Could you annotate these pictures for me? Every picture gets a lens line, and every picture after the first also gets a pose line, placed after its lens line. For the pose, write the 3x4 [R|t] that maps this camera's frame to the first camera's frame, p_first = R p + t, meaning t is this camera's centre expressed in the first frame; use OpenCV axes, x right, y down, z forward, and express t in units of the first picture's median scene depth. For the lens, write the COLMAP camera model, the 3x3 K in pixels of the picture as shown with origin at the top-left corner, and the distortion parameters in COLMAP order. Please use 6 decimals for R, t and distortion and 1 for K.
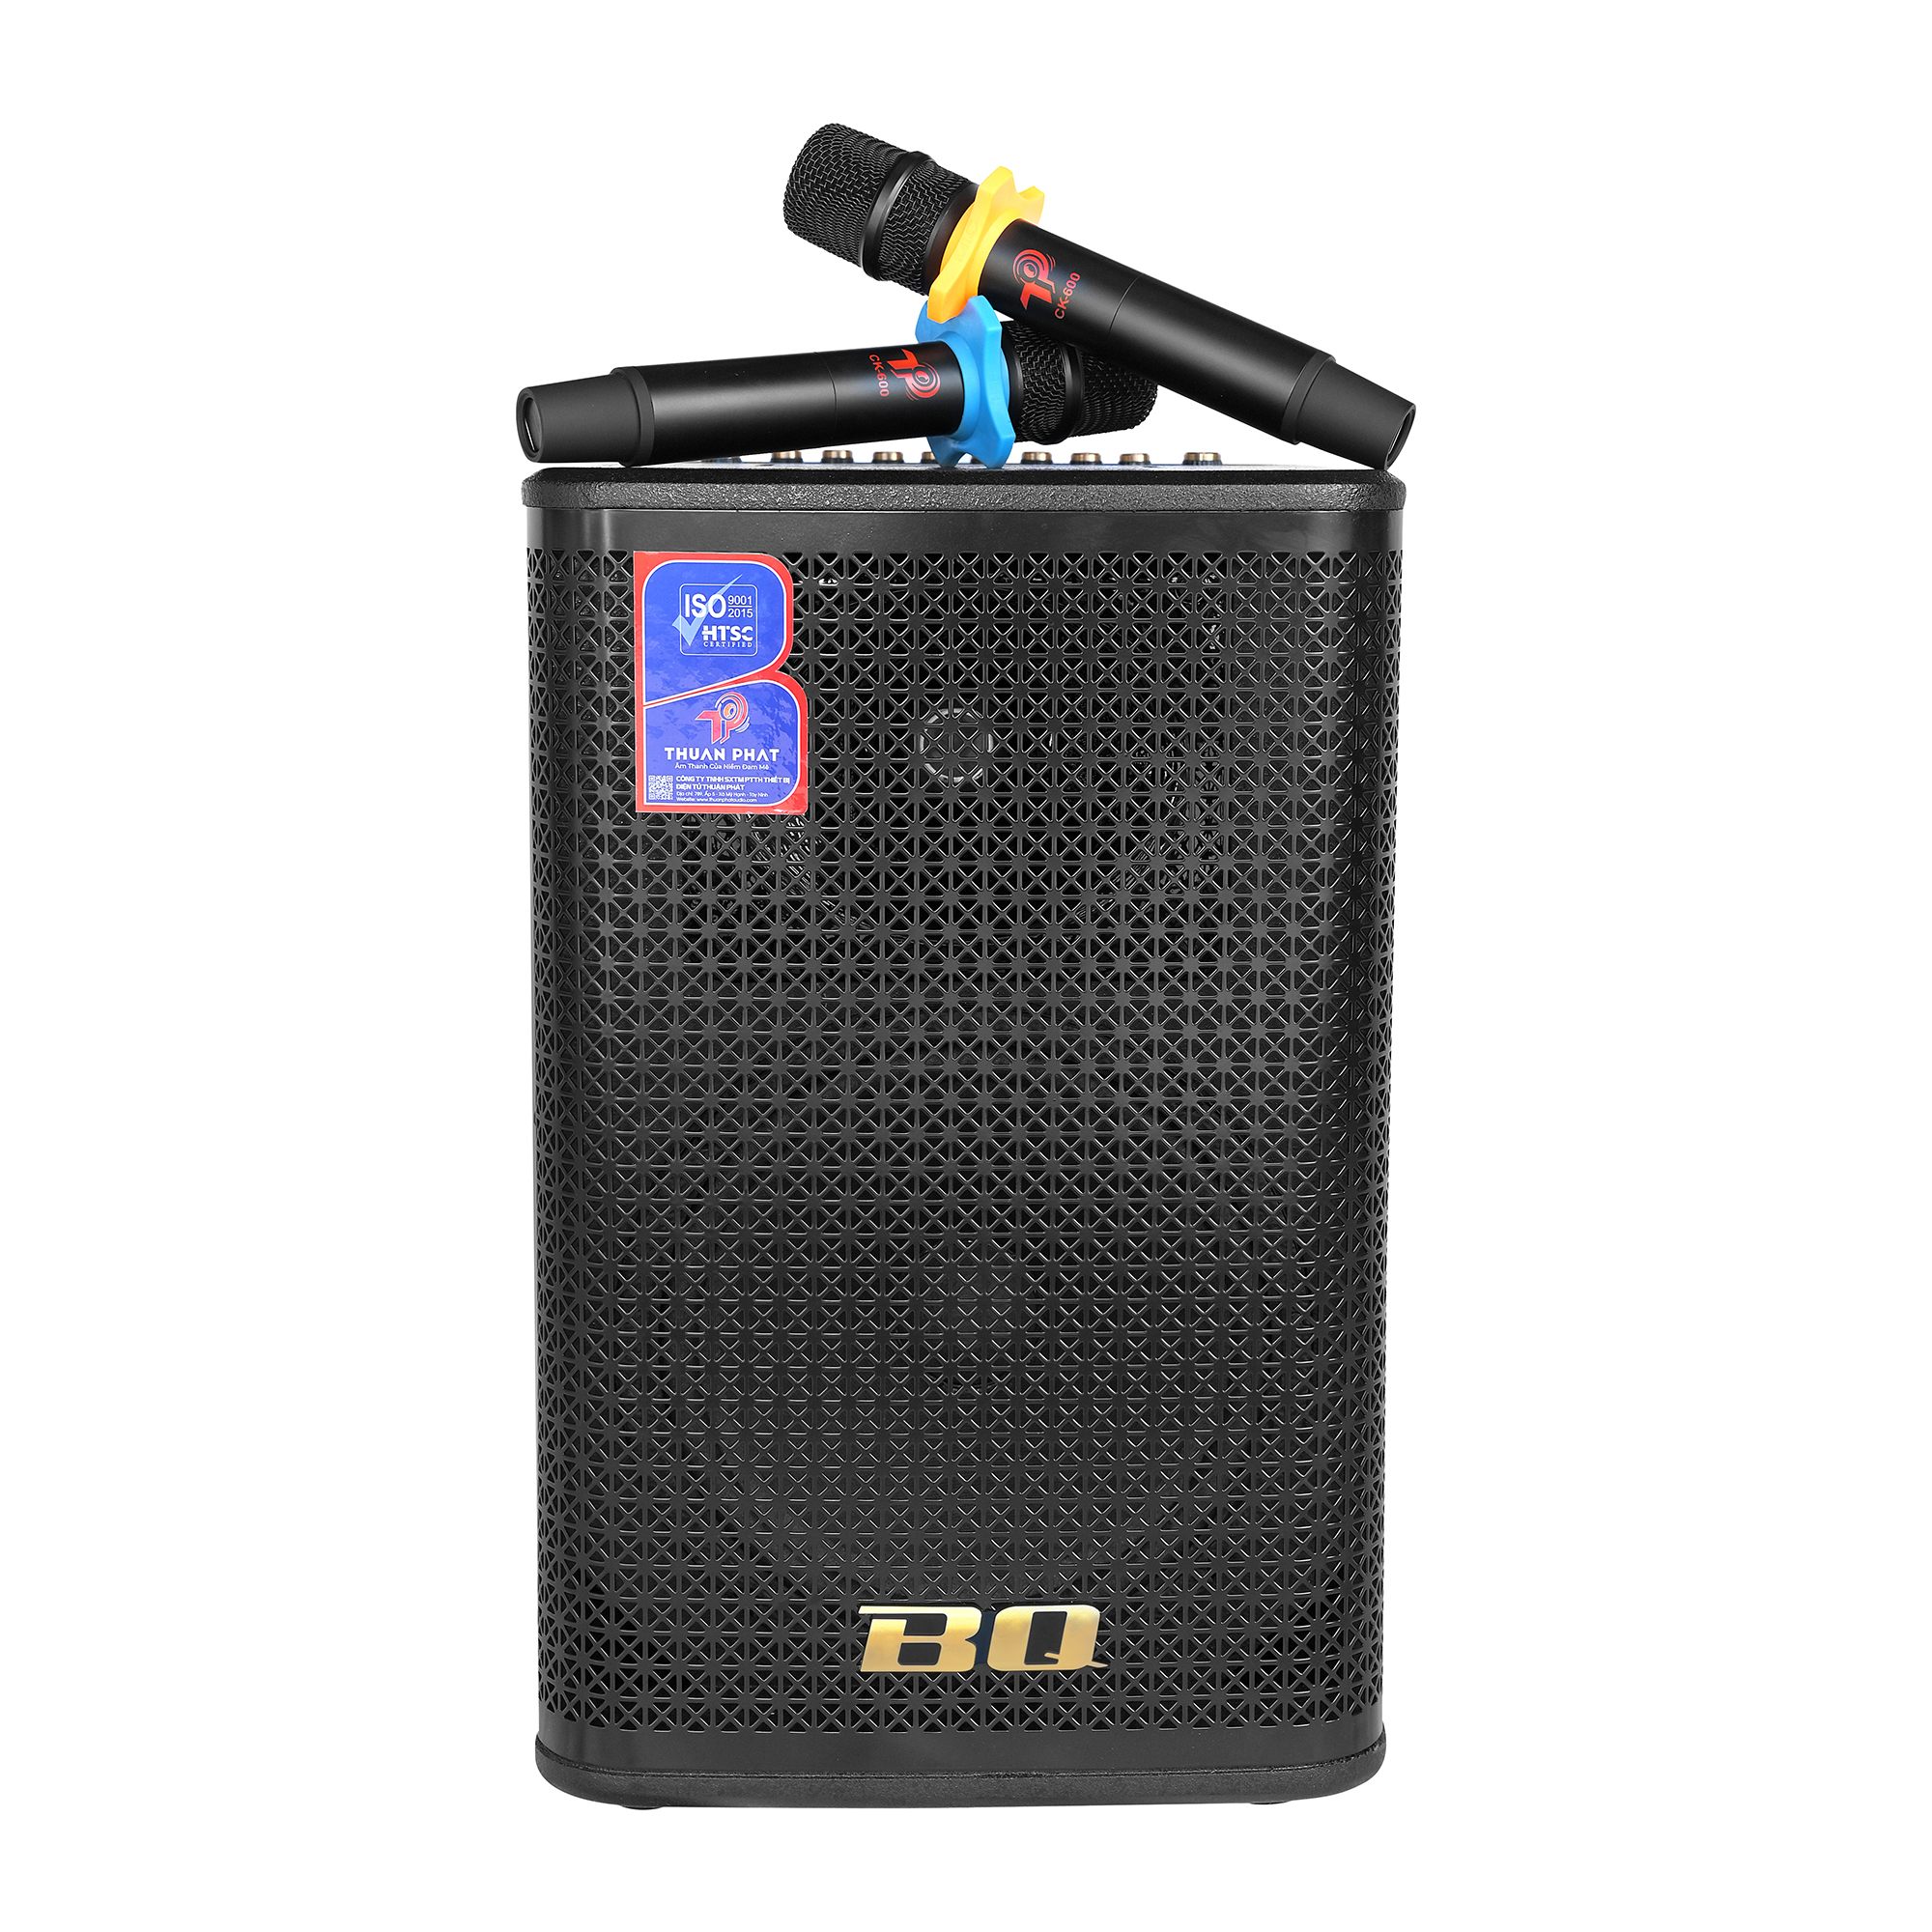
lens RADIAL K [[3637.4, 0, 969.8], [0, 3637.4, 960.1], [0, 0, 1]] dist [0.170696, 0.000000]
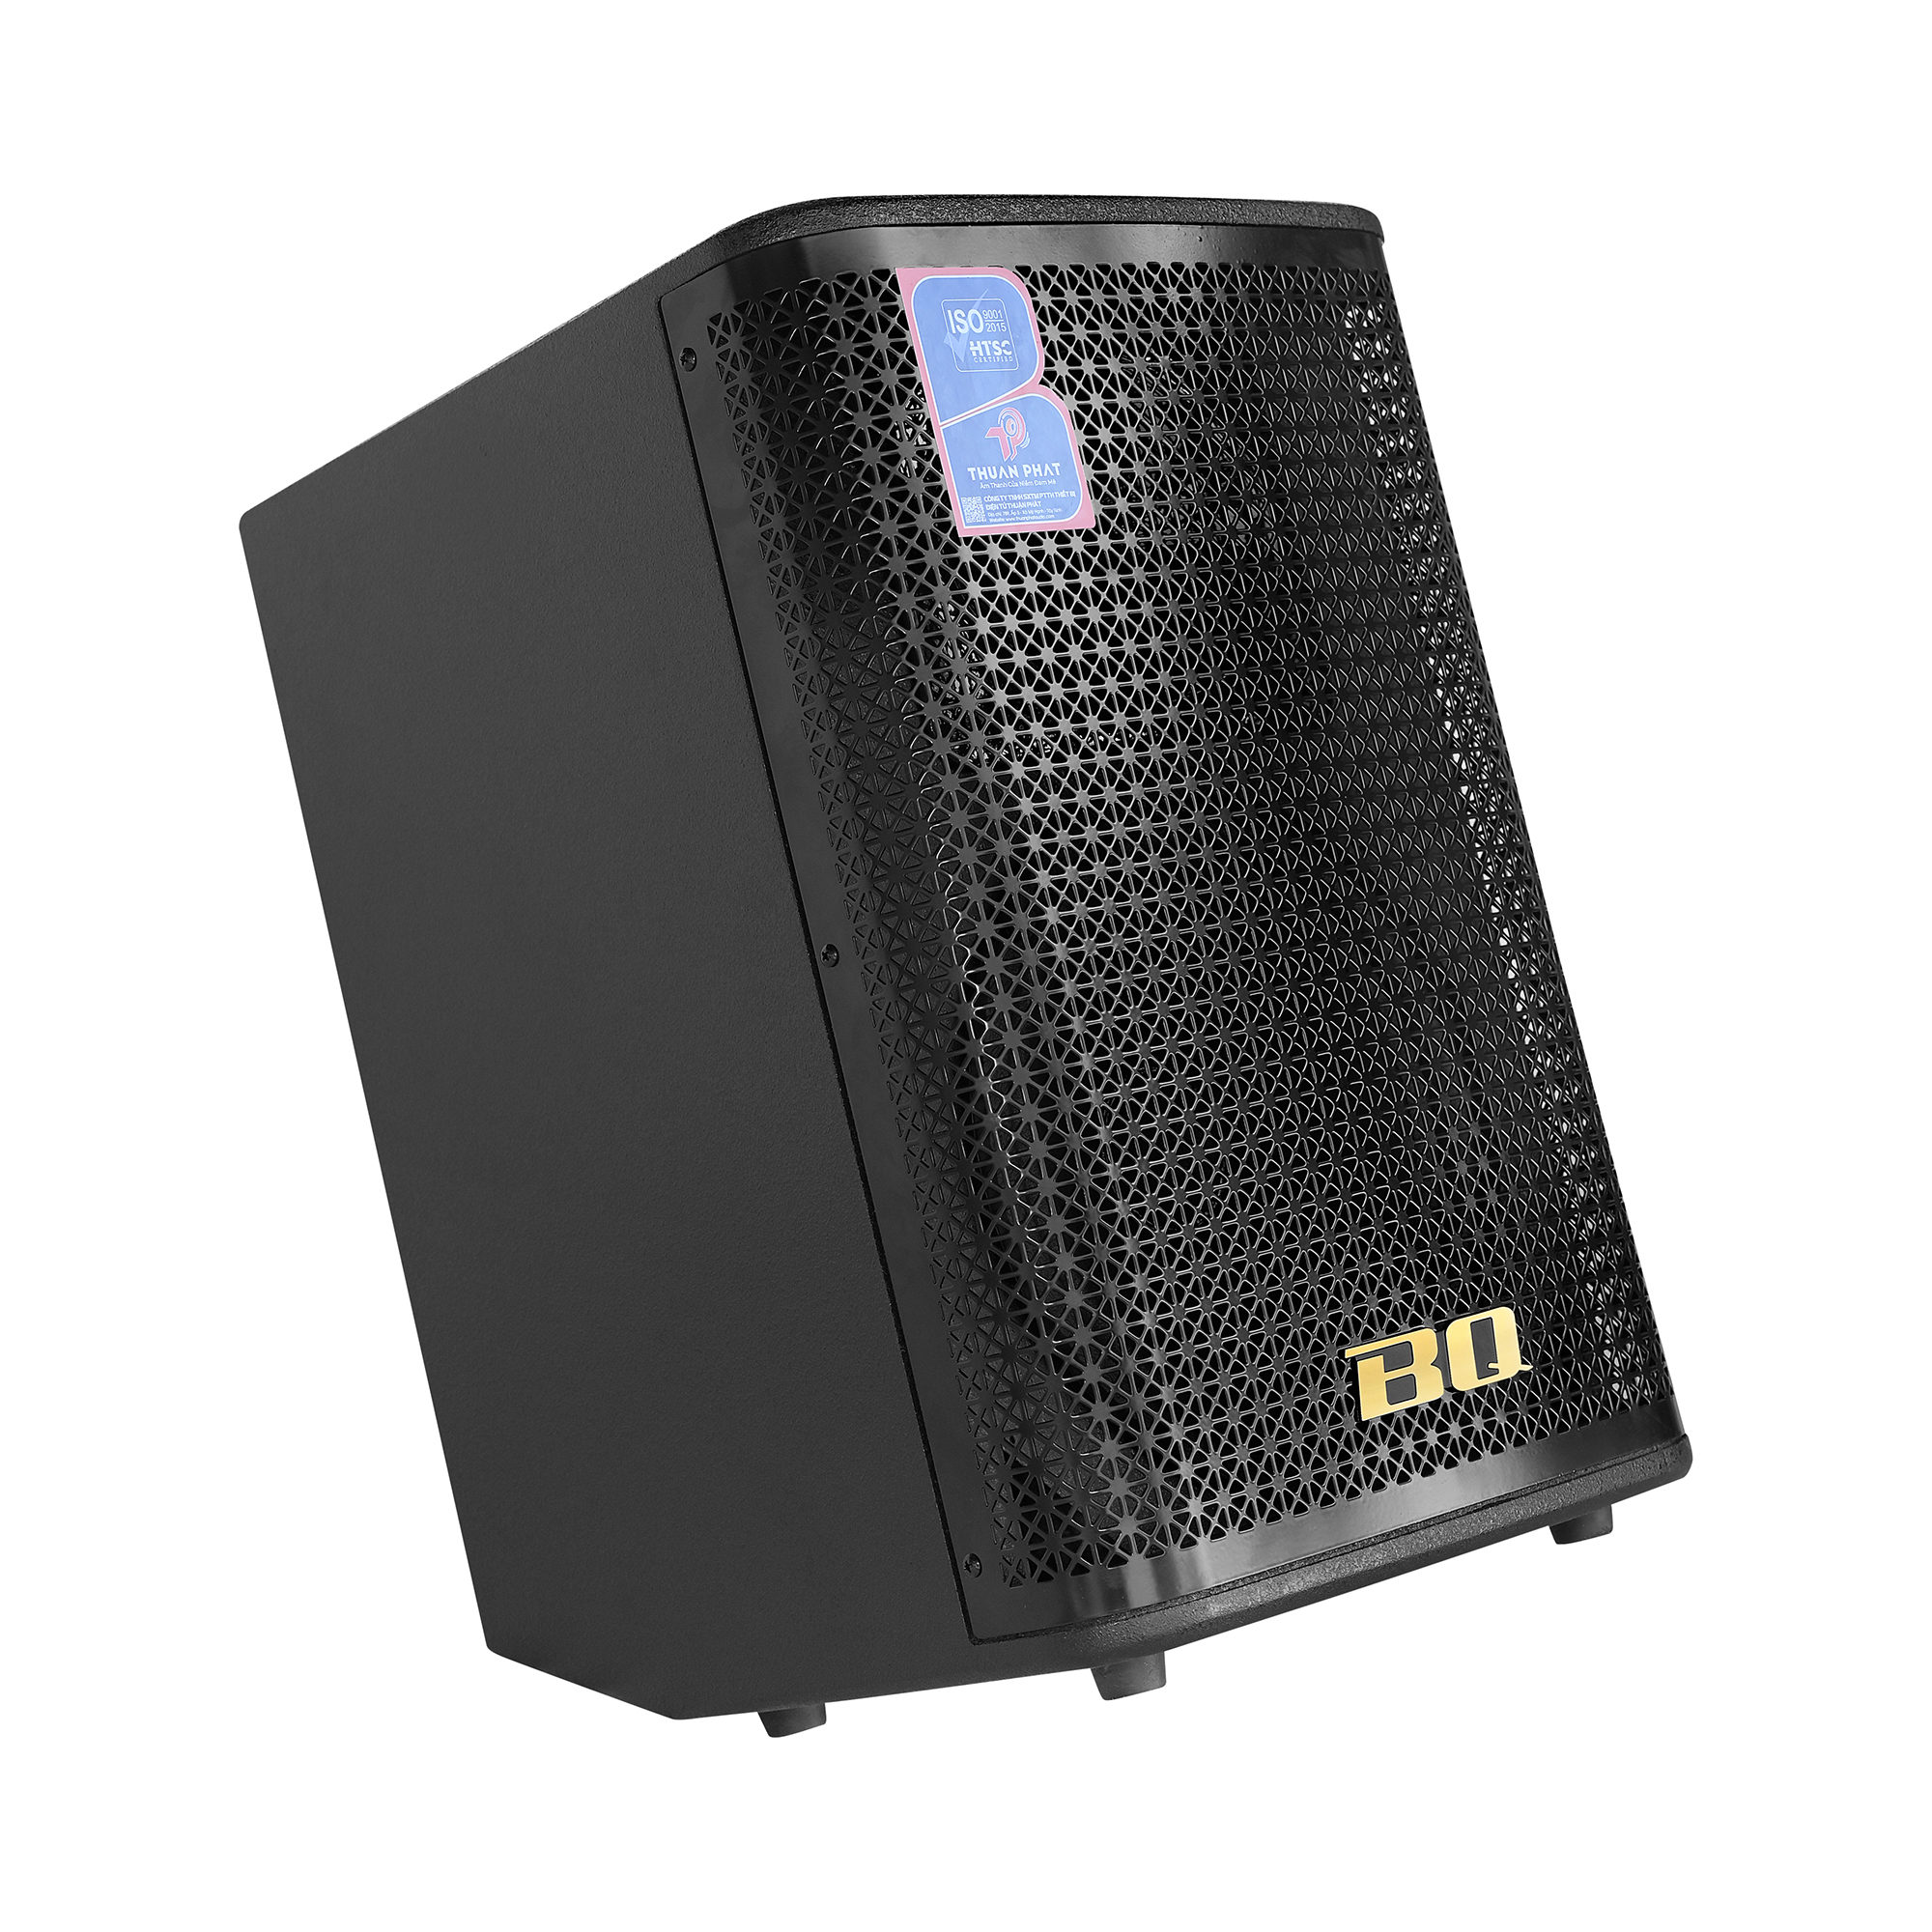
lens RADIAL K [[4074.4, 0, 968.0], [0, 4074.4, 976.0], [0, 0, 1]] dist [0.190475, 0.000000]
pose [[0.734828, -0.123675, 0.666883, -0.788296], [0.323656, 0.928006, -0.184531, 0.252697], [-0.596049, 0.351439, 0.721953, 0.284660]]
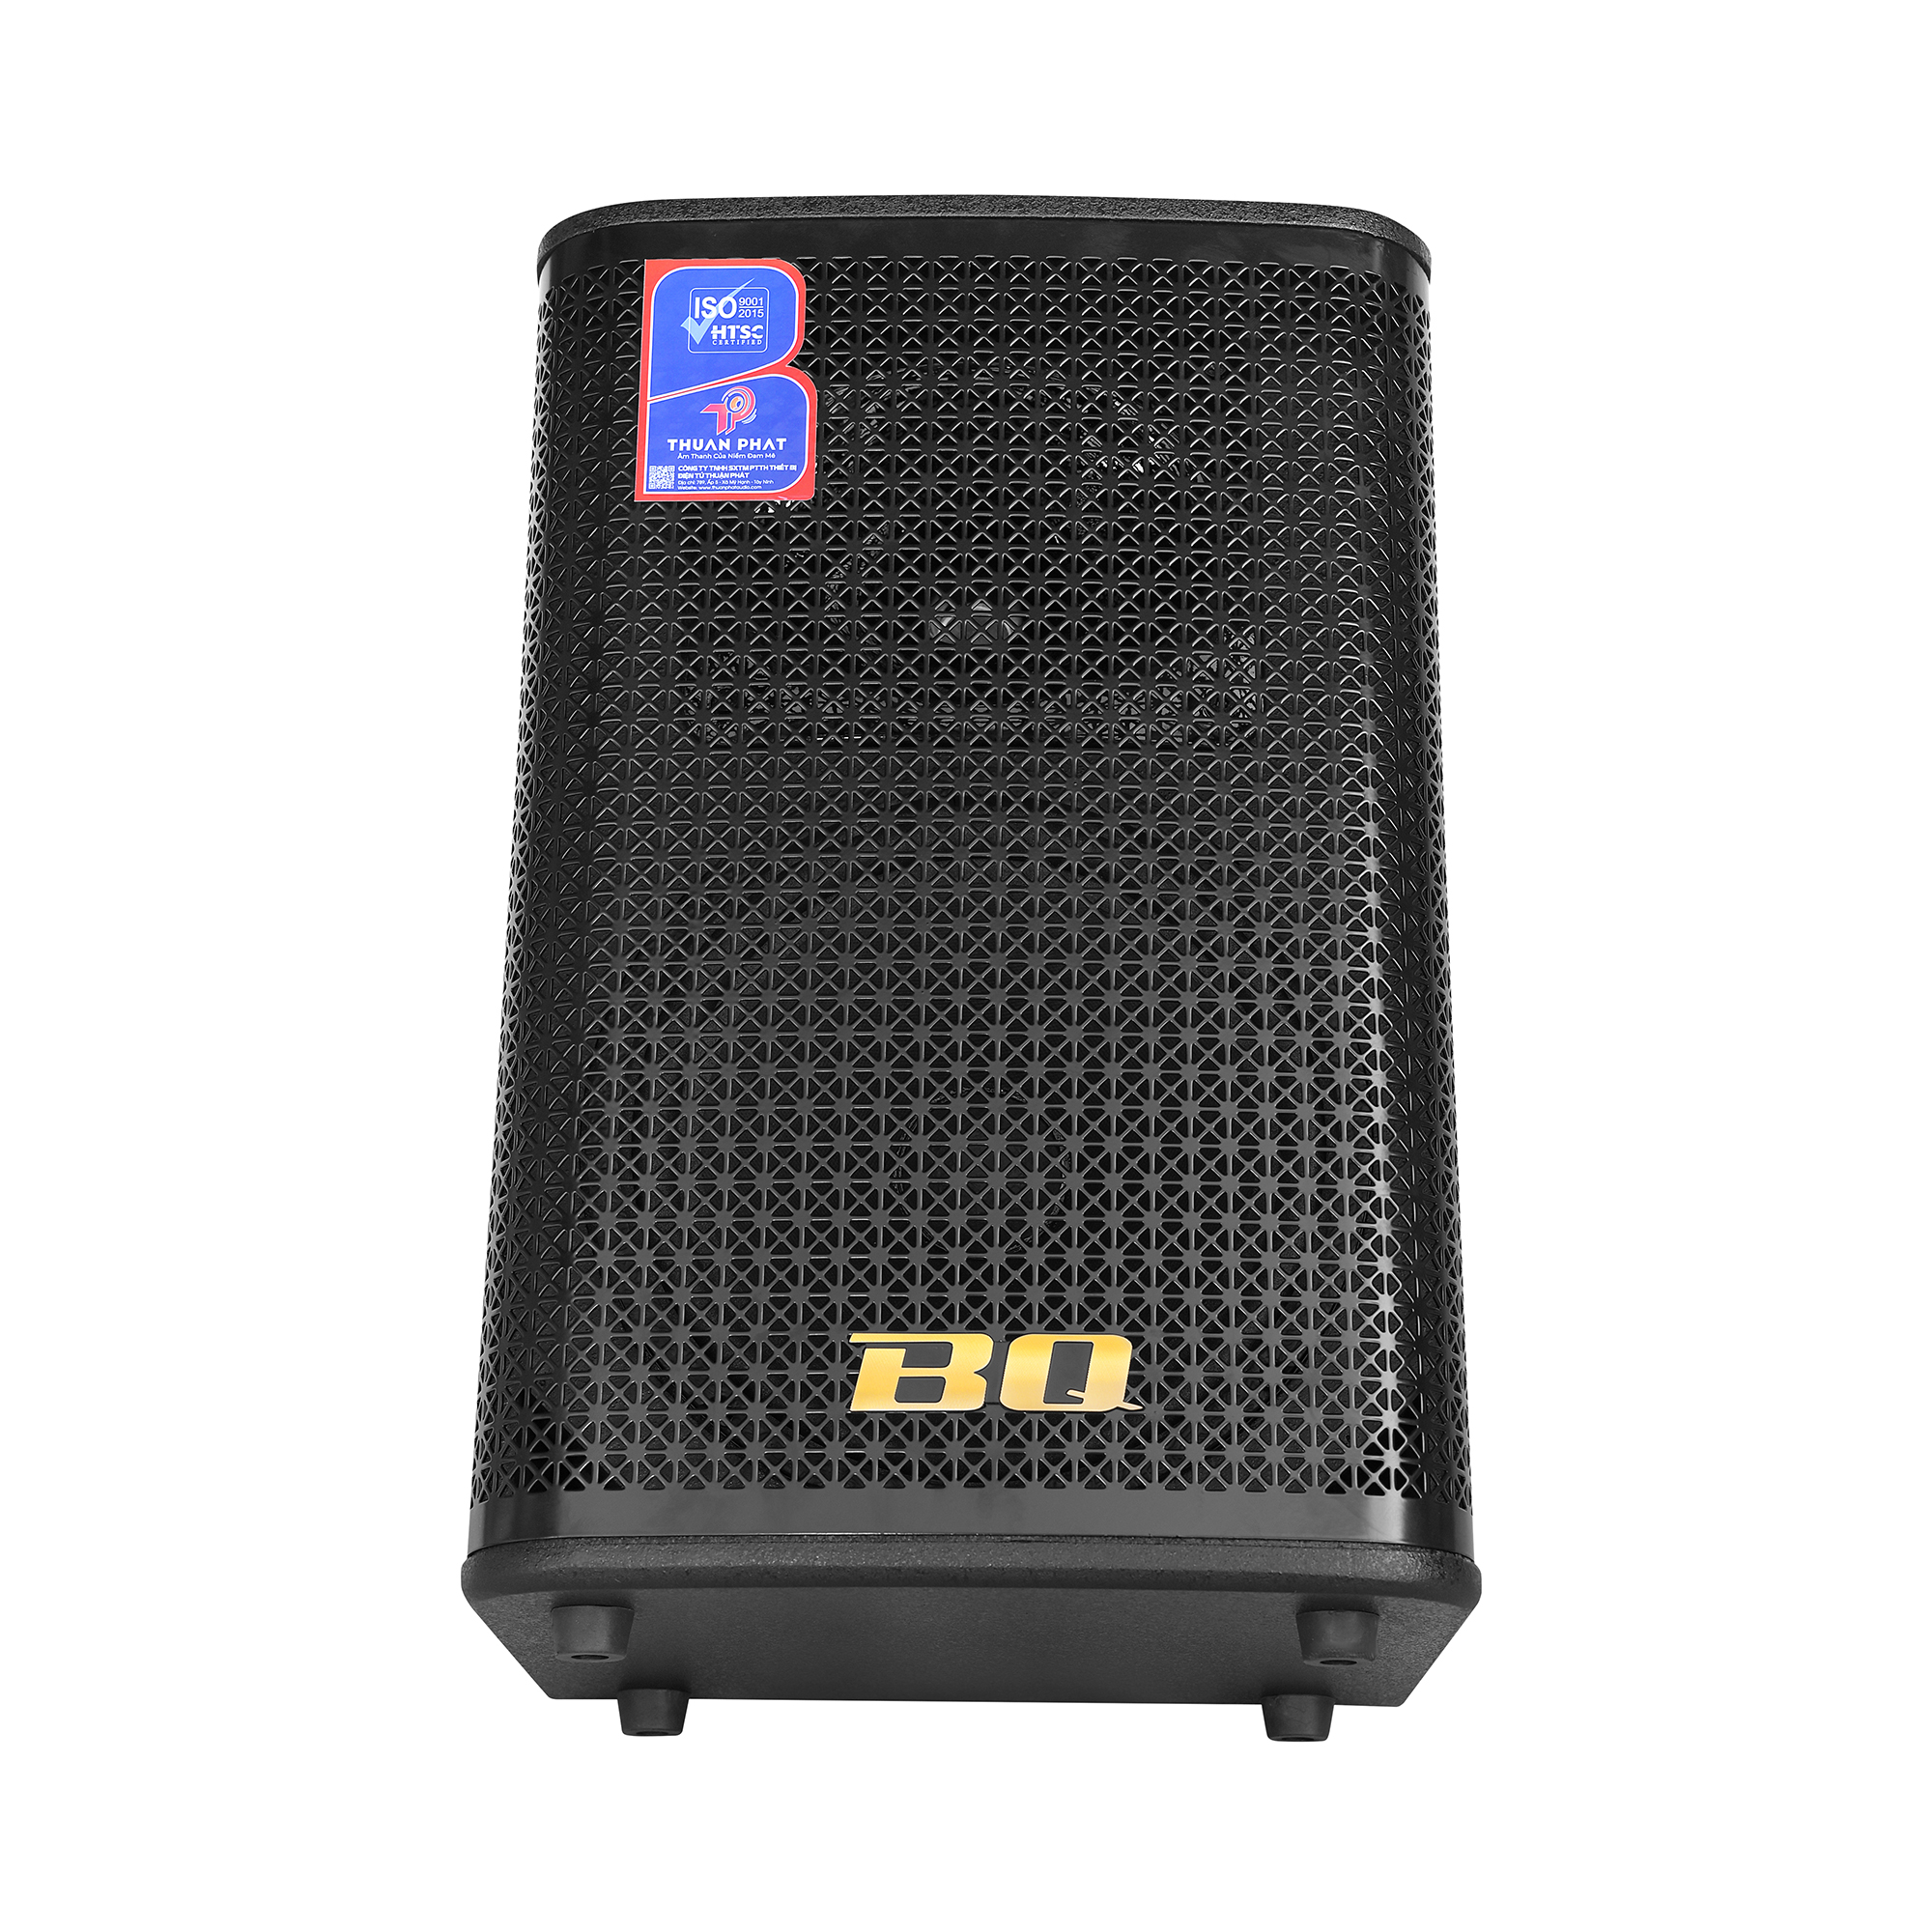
lens RADIAL K [[3675.4, 0, 961.9], [0, 3675.4, 959.9], [0, 0, 1]] dist [0.222692, 0.000000]
pose [[0.999805, 0.000943, -0.019743, 0.012996], [-0.009969, 0.886558, -0.462509, 0.506523], [0.017067, 0.462616, 0.886395, 0.197840]]
